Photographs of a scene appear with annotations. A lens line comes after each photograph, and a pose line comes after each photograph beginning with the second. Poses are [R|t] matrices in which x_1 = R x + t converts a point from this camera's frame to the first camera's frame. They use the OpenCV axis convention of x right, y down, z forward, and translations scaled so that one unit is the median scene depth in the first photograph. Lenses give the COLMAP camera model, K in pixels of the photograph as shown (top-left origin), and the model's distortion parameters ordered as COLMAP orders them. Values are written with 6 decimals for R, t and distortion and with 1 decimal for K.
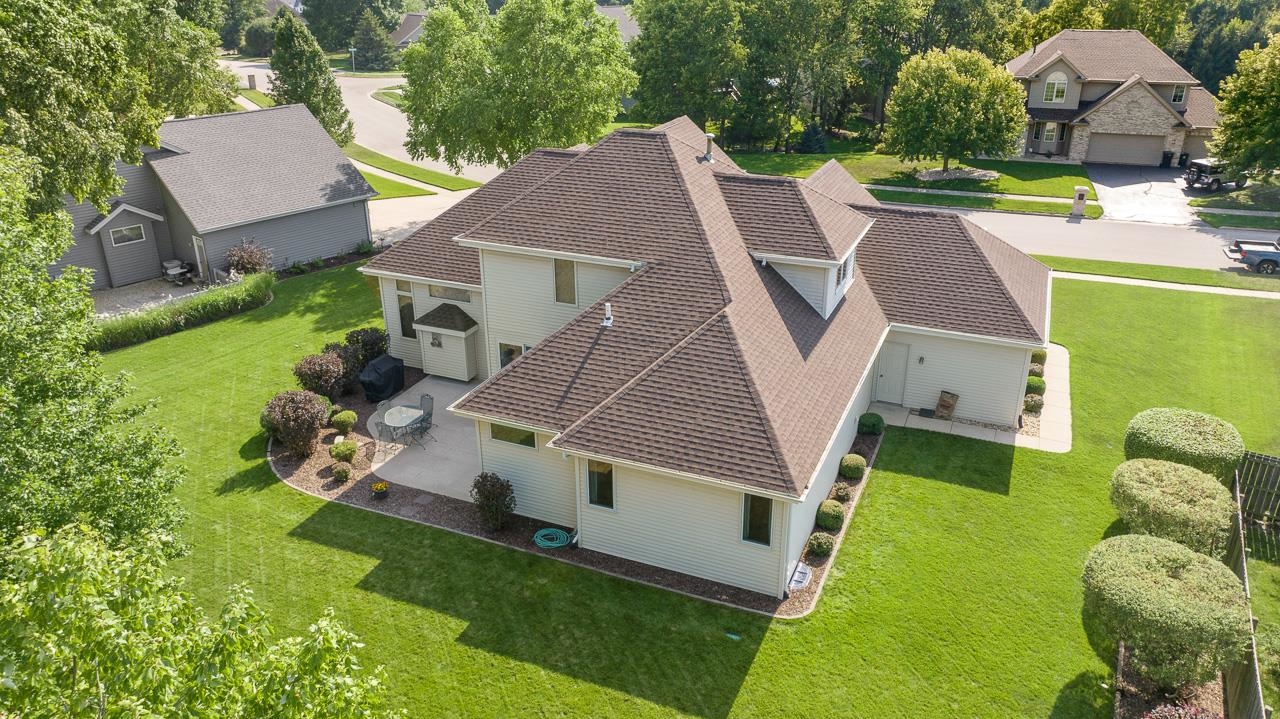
lens RADIAL K [[900.8, 0, 648.6], [0, 900.8, 349.4], [0, 0, 1]] dist [-0.030679, 0.026354]
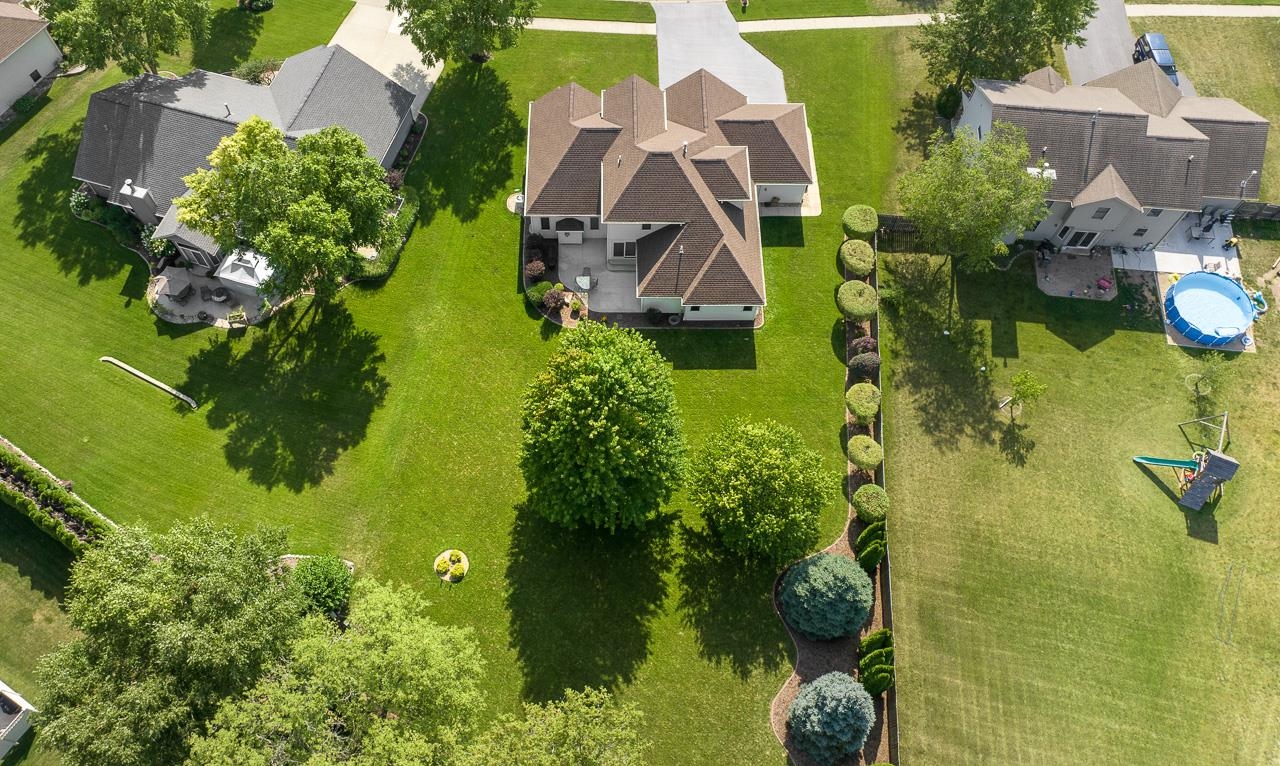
lens RADIAL K [[976.0, 0, 590.6], [0, 976.0, 368.0], [0, 0, 1]] dist [-0.029059, 0.009351]
pose [[0.922030, -0.345493, 0.174630, -0.880014], [0.154453, 0.741959, 0.652411, -1.634188], [-0.354972, -0.574571, 0.737471, -1.231905]]
